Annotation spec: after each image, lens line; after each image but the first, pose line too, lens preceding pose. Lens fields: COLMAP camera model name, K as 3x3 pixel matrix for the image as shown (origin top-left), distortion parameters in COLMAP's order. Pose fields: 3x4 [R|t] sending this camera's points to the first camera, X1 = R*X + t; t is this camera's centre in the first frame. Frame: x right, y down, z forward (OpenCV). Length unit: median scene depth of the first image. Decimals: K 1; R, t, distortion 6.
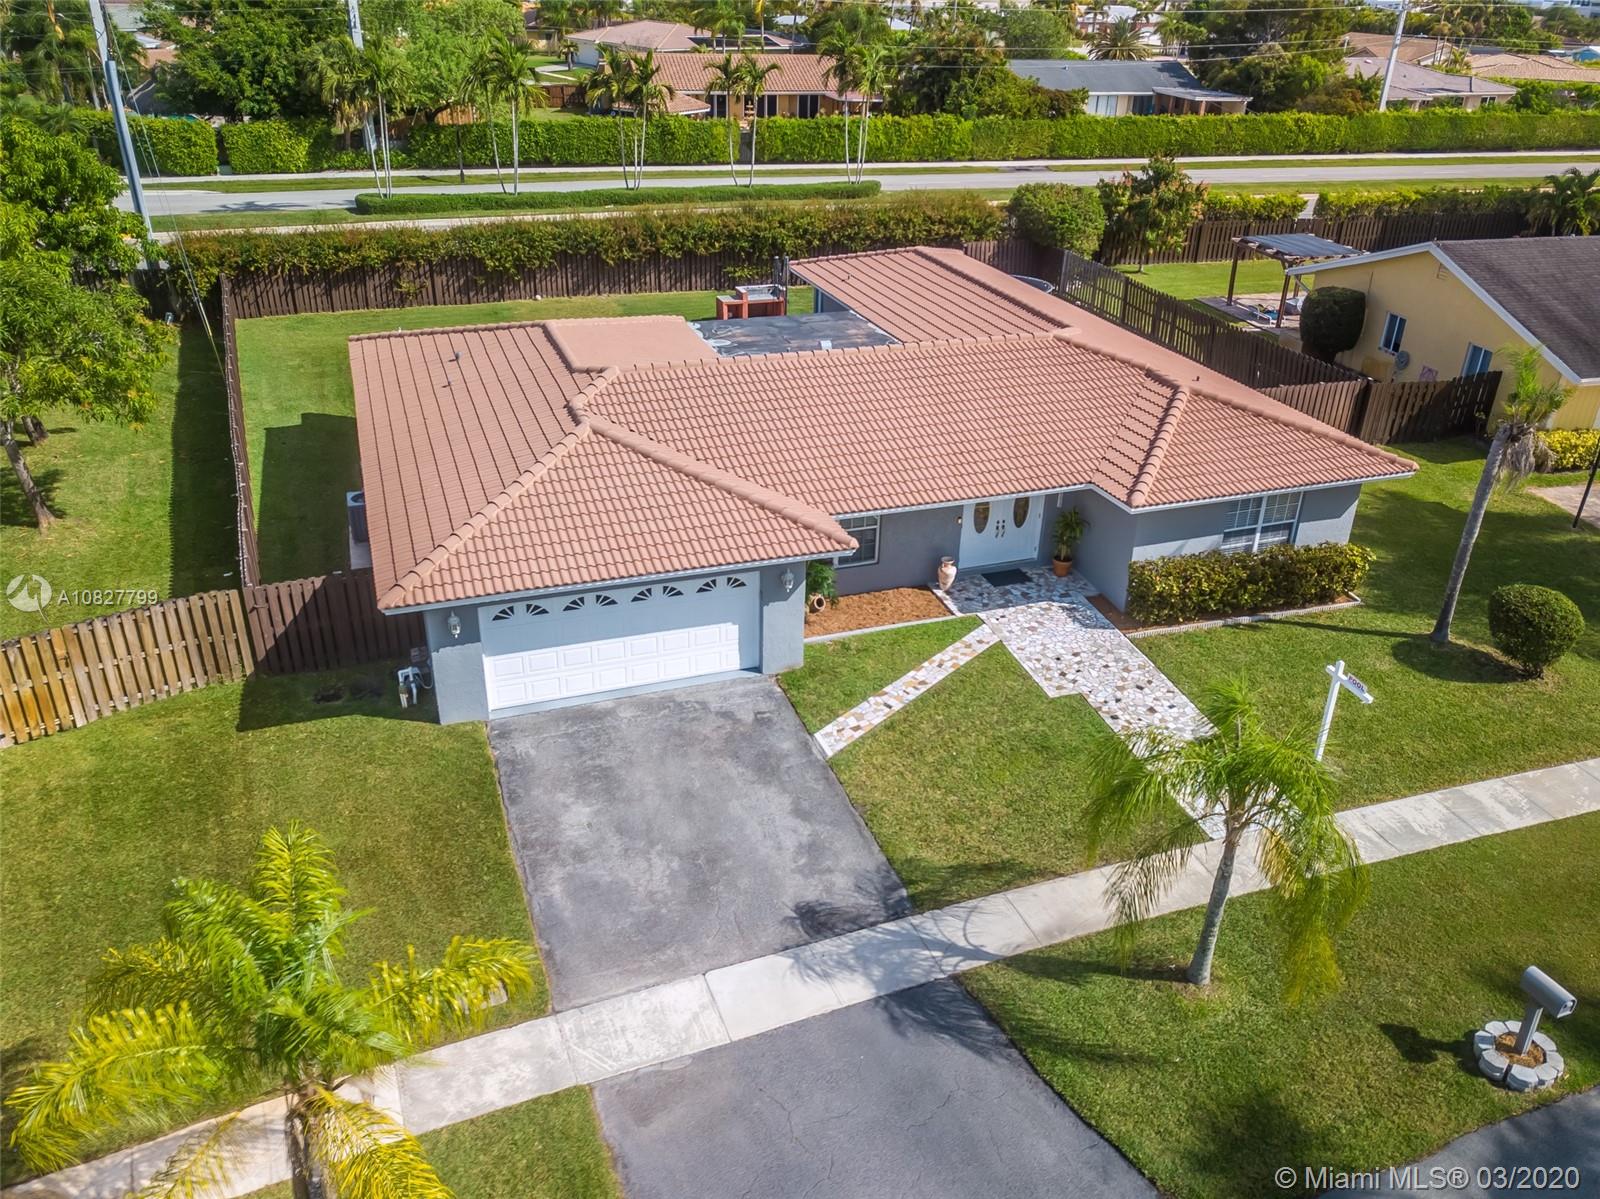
lens RADIAL K [[1226.7, 0, 810.9], [0, 1226.7, 602.8], [0, 0, 1]] dist [0.008901, 0.006680]
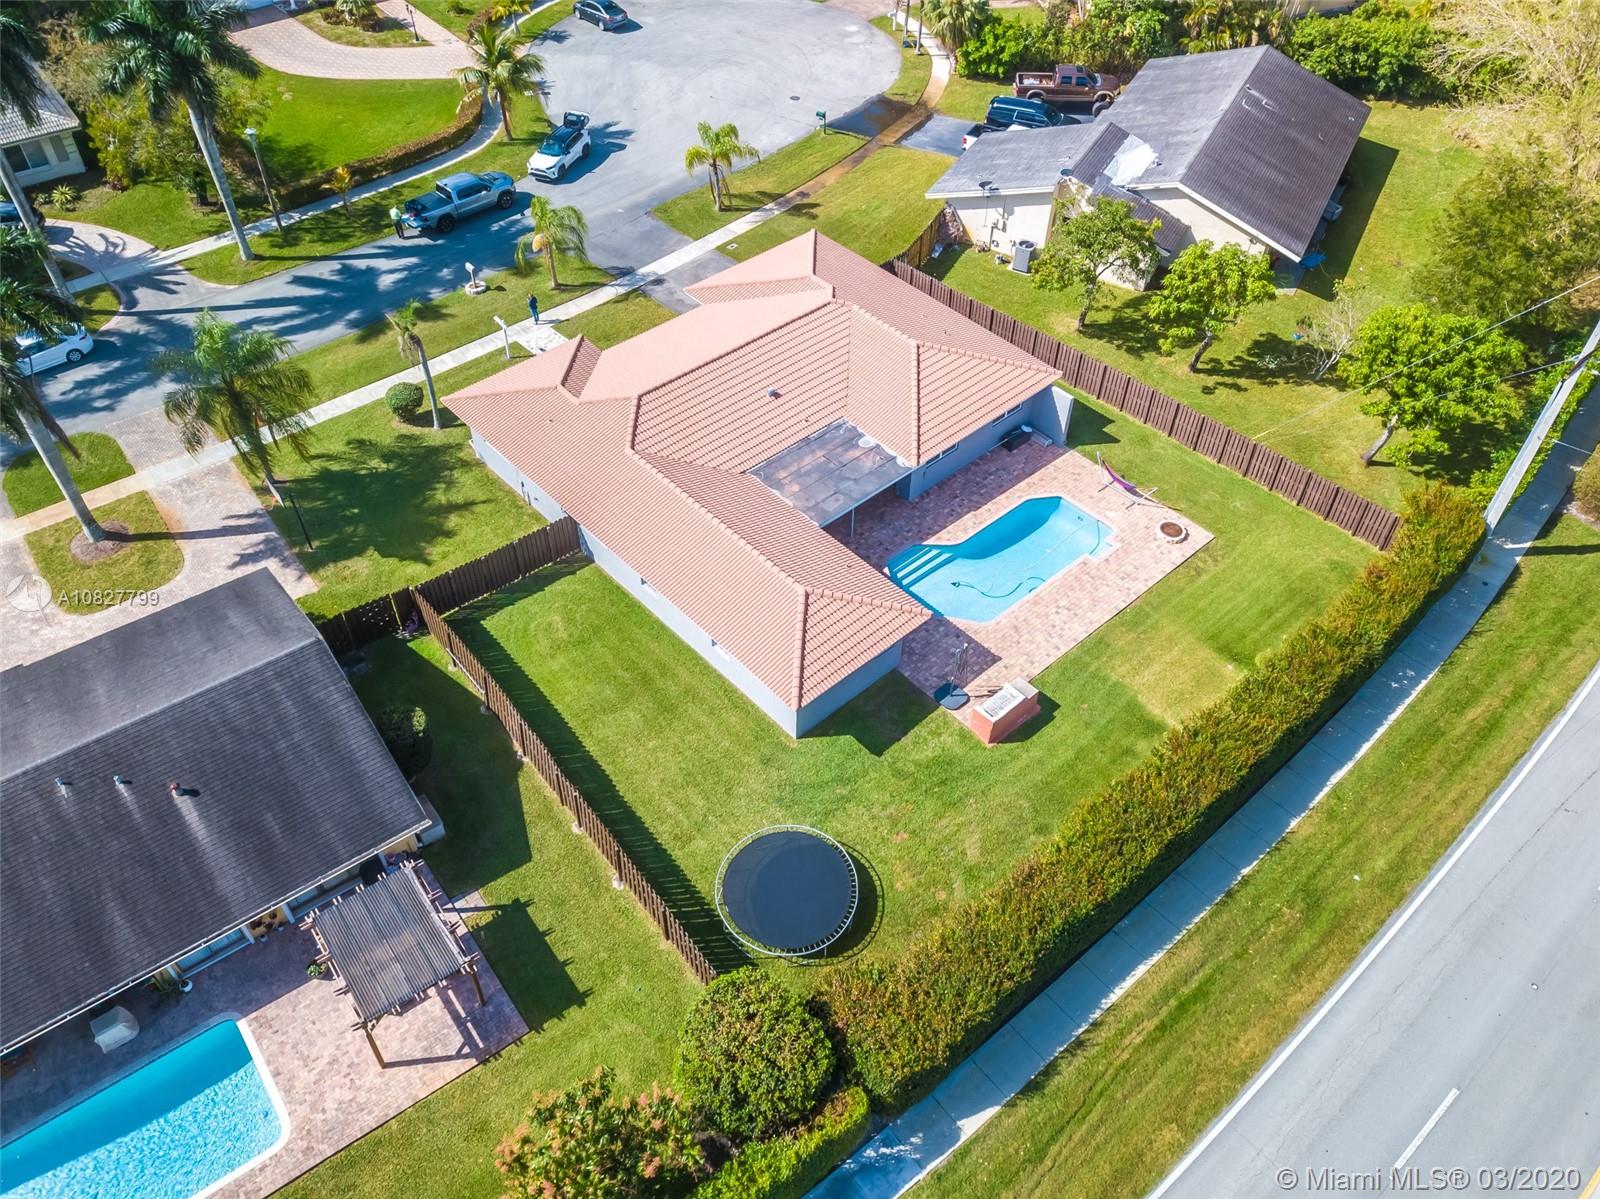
lens RADIAL K [[1226.7, 0, 810.9], [0, 1226.7, 602.8], [0, 0, 1]] dist [0.008901, 0.006680]
pose [[-0.923214, 0.248889, -0.292799, 0.601303], [-0.212834, 0.303237, 0.928843, -1.943961], [0.319966, 0.919838, -0.226980, 1.923561]]
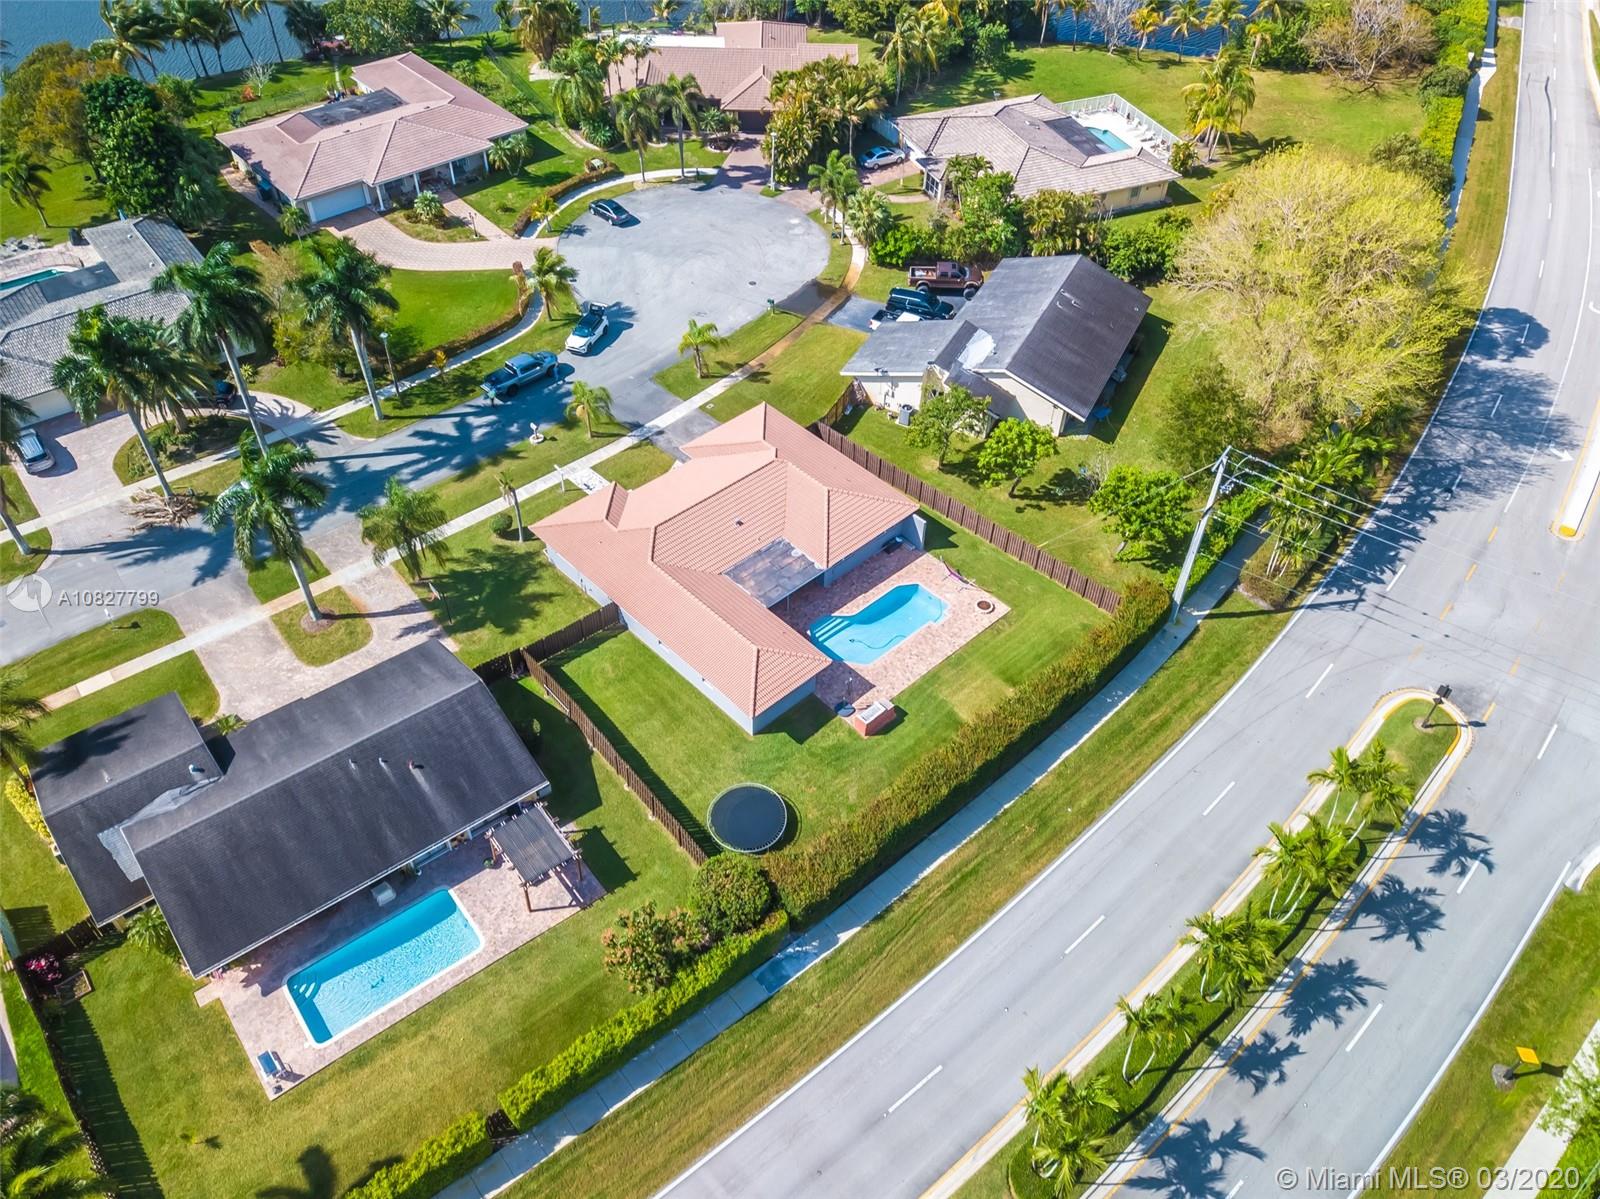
lens RADIAL K [[1211.4, 0, 800.0], [0, 1211.4, 599.5], [0, 0, 1]] dist [0.134781, -0.306550]
pose [[-0.916456, 0.252029, -0.310790, 0.870479], [-0.222866, 0.323573, 0.919582, -3.040972], [0.332324, 0.912021, -0.240372, 2.133162]]
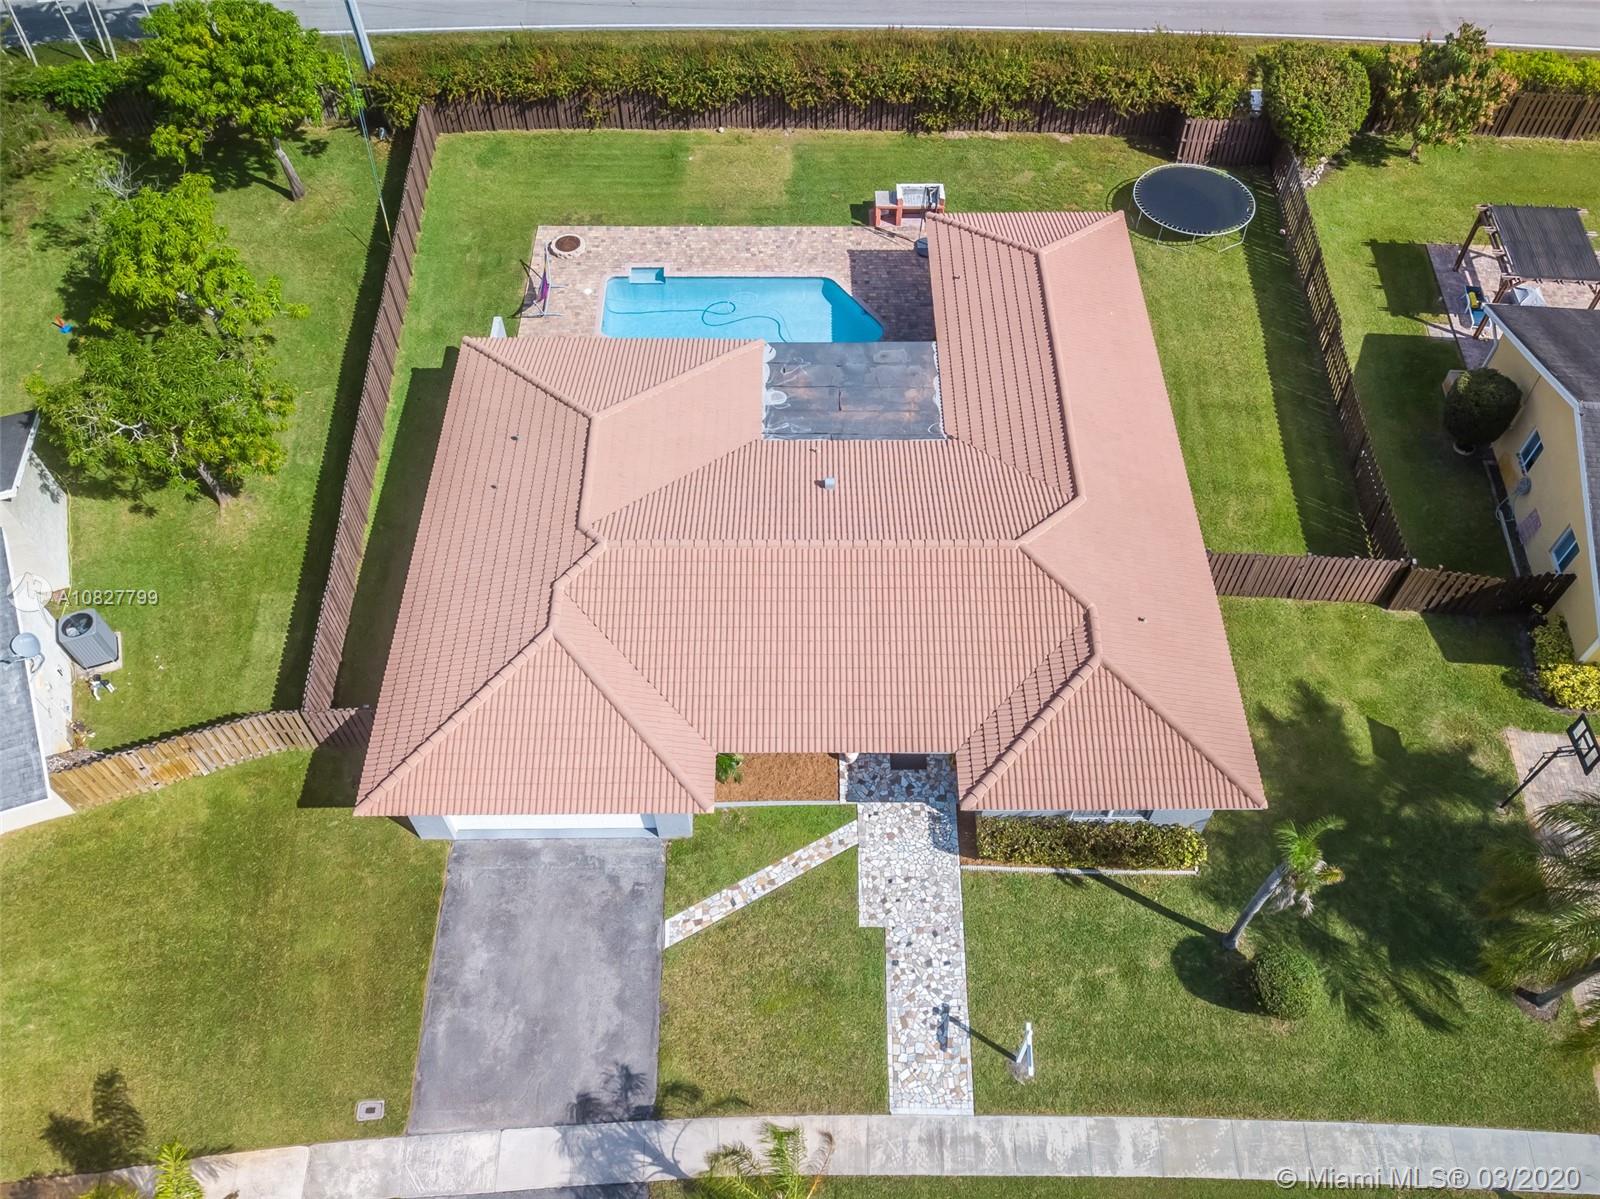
lens RADIAL K [[1256.9, 0, 823.6], [0, 1256.9, 594.6], [0, 0, 1]] dist [-0.013363, 0.028757]
pose [[0.943936, 0.256812, -0.207441, 0.305021], [-0.141160, 0.882008, 0.449595, -0.720696], [0.298426, -0.395107, 0.868811, -0.010375]]
